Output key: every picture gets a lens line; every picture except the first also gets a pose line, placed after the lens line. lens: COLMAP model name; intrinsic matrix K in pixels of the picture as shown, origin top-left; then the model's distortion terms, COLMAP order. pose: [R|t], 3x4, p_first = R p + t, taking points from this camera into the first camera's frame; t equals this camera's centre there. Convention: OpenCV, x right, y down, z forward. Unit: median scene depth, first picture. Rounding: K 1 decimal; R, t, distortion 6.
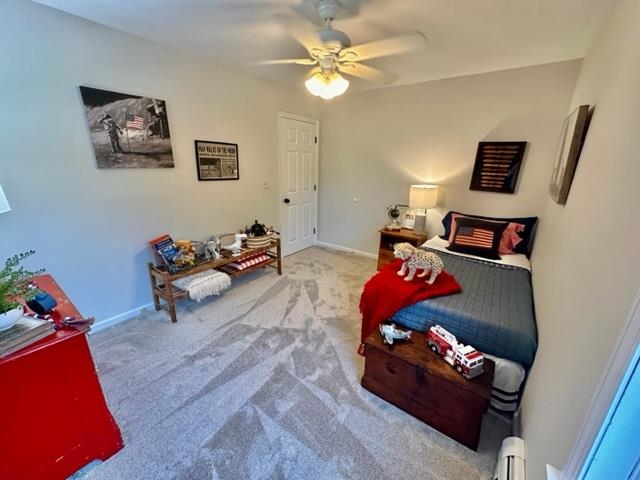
lens RADIAL K [[255.0, 0, 321.5], [0, 255.0, 236.9], [0, 0, 1]] dist [-0.003353, 0.000806]
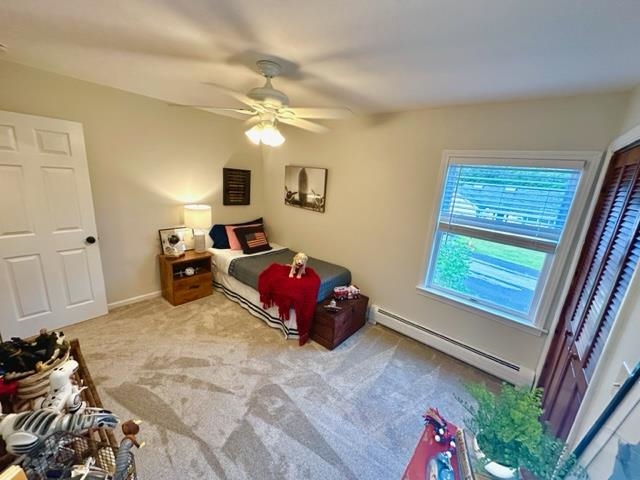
lens RADIAL K [[255.0, 0, 319.5], [0, 255.0, 242.6], [0, 0, 1]] dist [-0.003353, 0.000806]
pose [[0.060920, -0.265029, 0.962314, -0.838142], [0.207989, 0.946312, 0.247455, -0.295952], [-0.976232, 0.185076, 0.112773, 0.585809]]
